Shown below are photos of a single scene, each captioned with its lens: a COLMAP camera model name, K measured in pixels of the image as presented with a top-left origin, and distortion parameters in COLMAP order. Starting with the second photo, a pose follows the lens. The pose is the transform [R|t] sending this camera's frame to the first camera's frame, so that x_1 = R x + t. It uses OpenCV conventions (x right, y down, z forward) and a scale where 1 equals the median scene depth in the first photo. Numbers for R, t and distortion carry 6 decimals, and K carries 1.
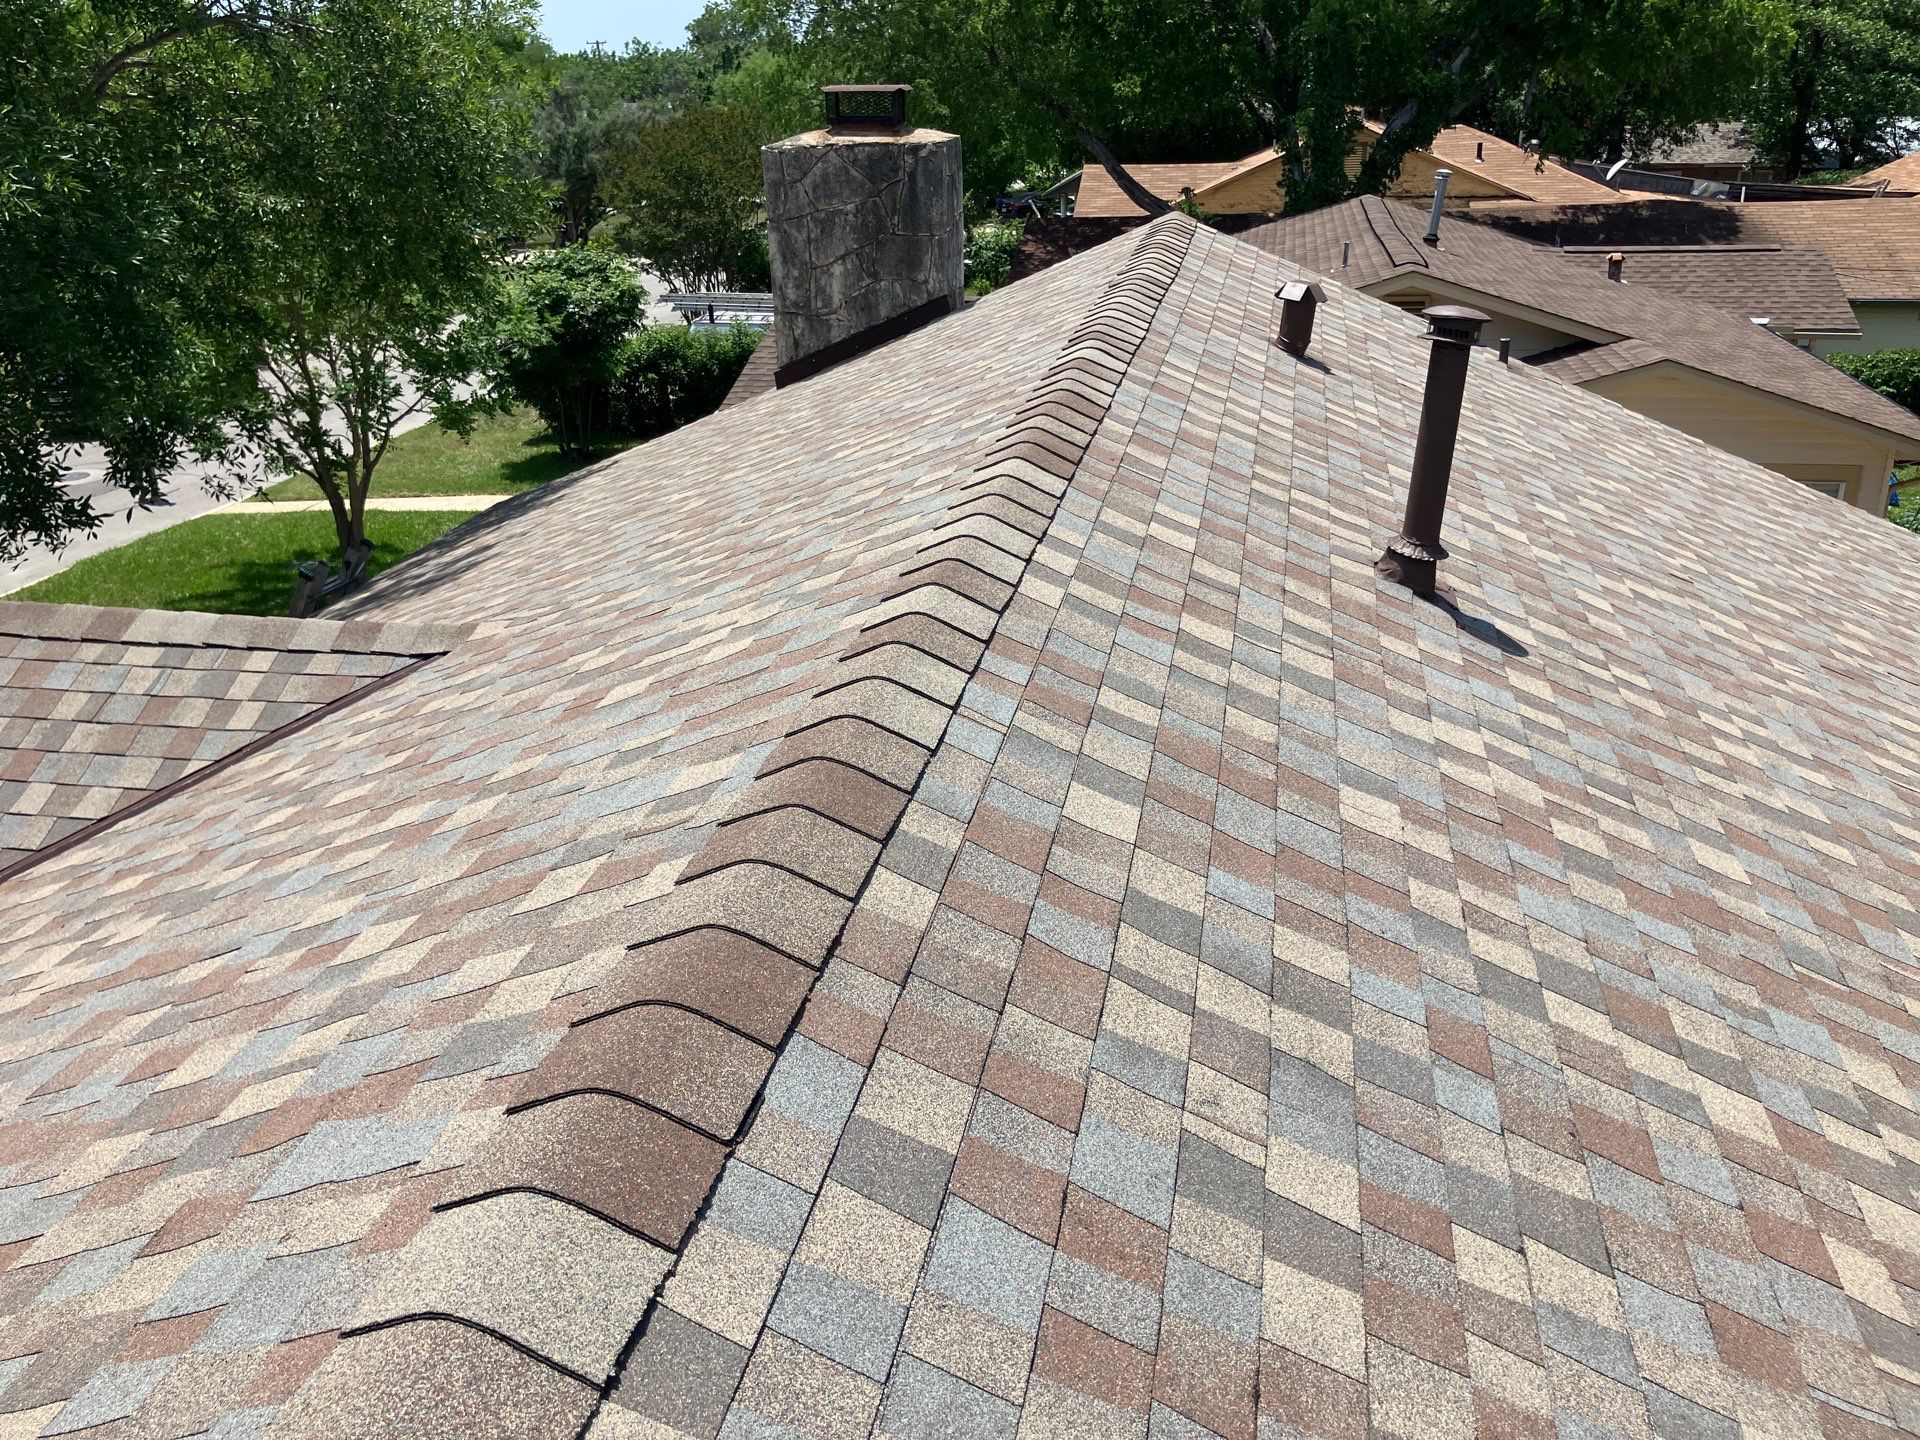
lens RADIAL K [[1555.1, 0, 960.0], [0, 1555.1, 720.0], [0, 0, 1]] dist [0.009808, 0.002929]
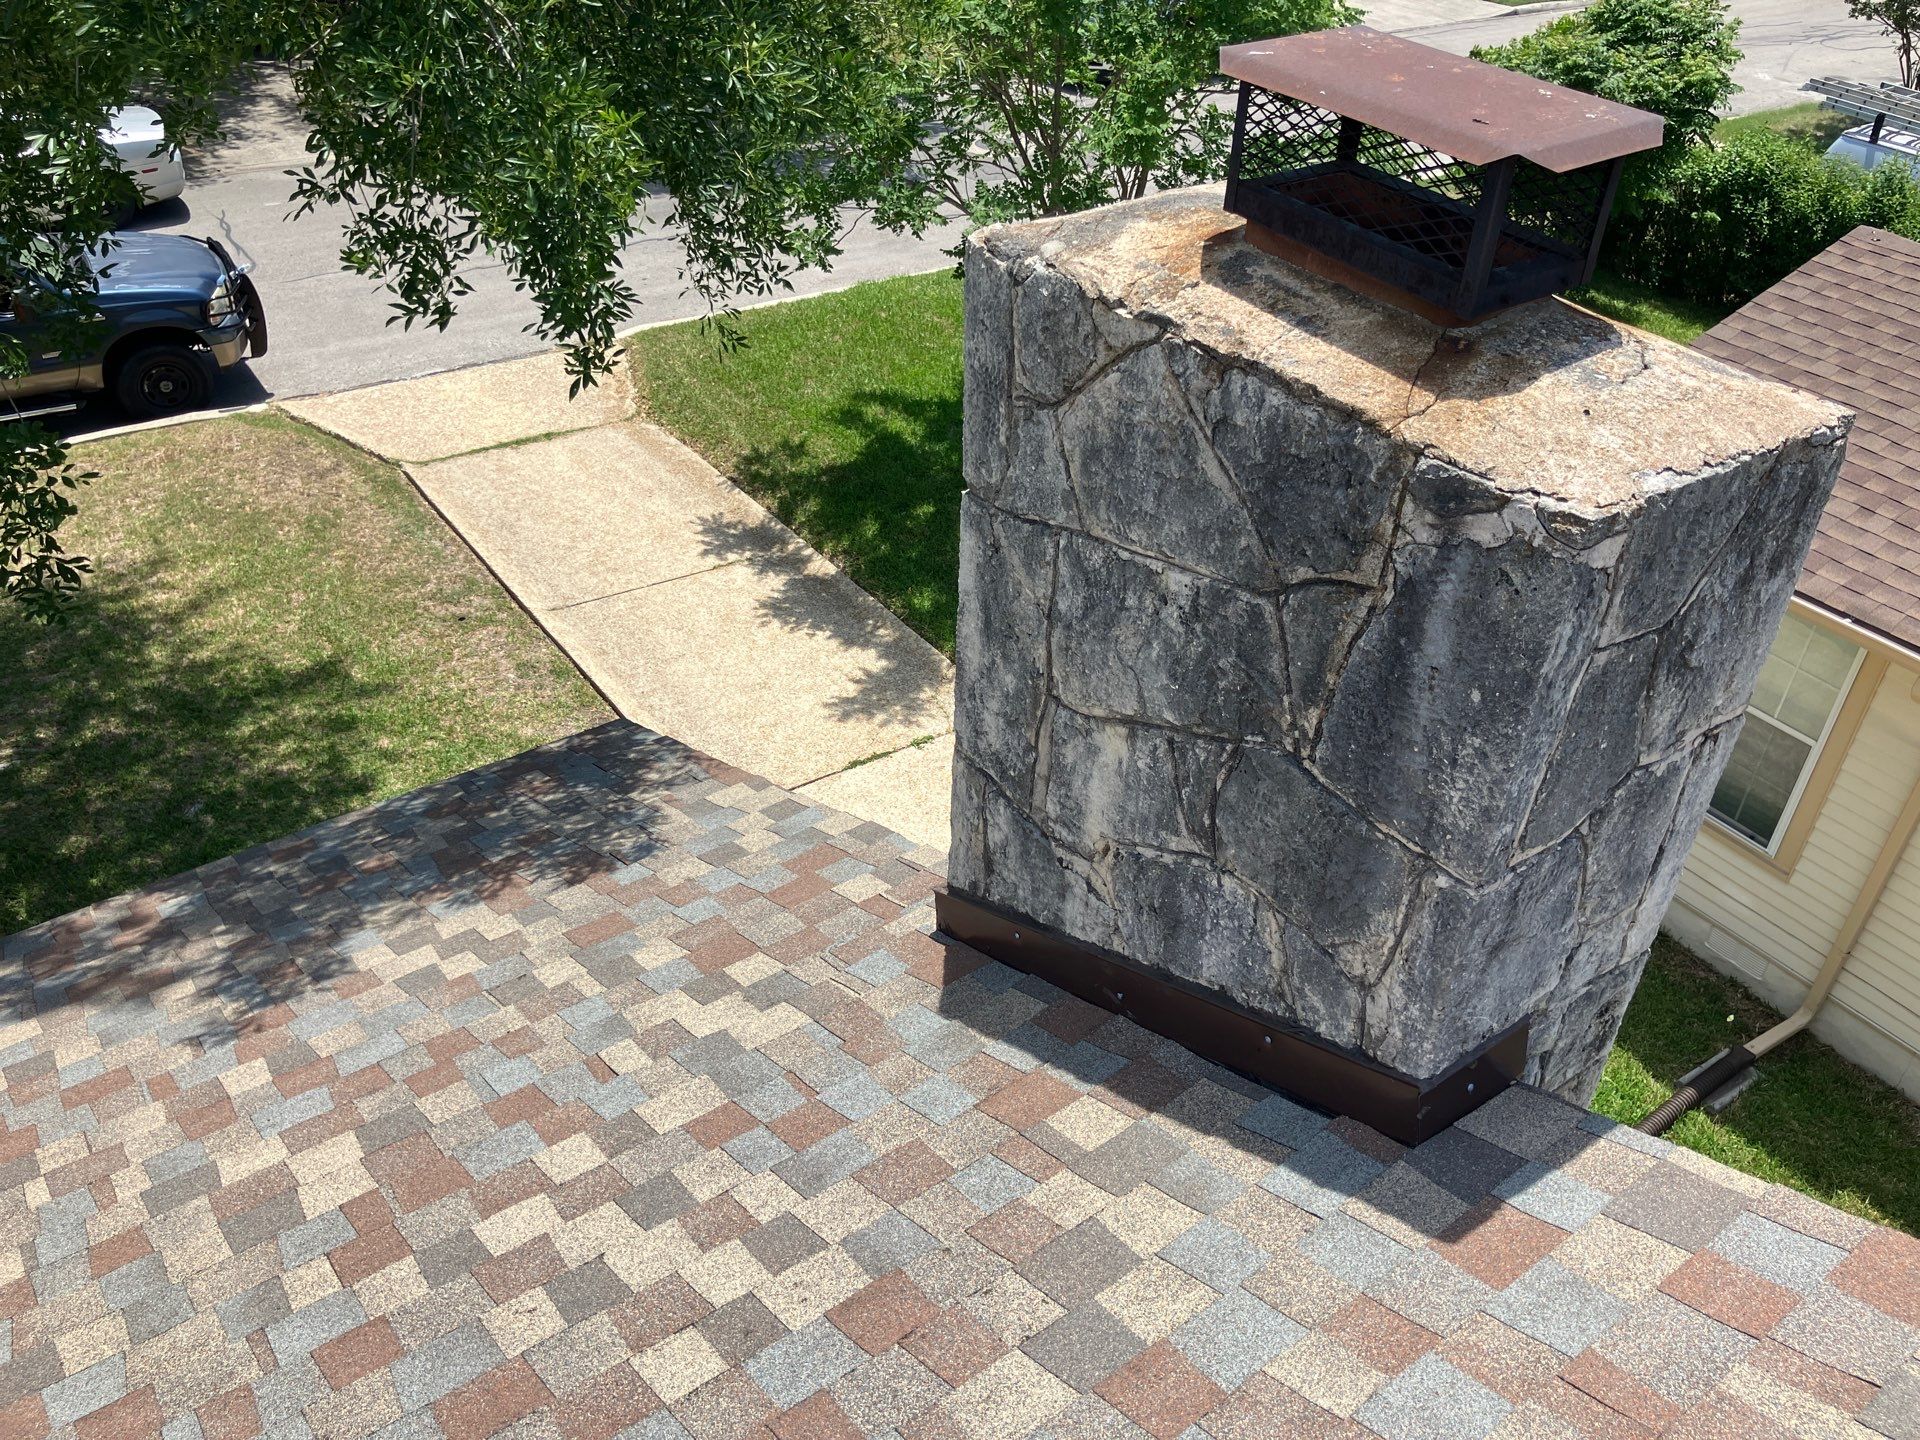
lens RADIAL K [[1555.1, 0, 960.0], [0, 1555.1, 720.0], [0, 0, 1]] dist [0.009808, 0.002929]
pose [[0.713207, 0.449132, -0.538160, 0.043123], [-0.318042, 0.891523, 0.322547, -0.377705], [0.624648, -0.058885, 0.778683, 0.794979]]
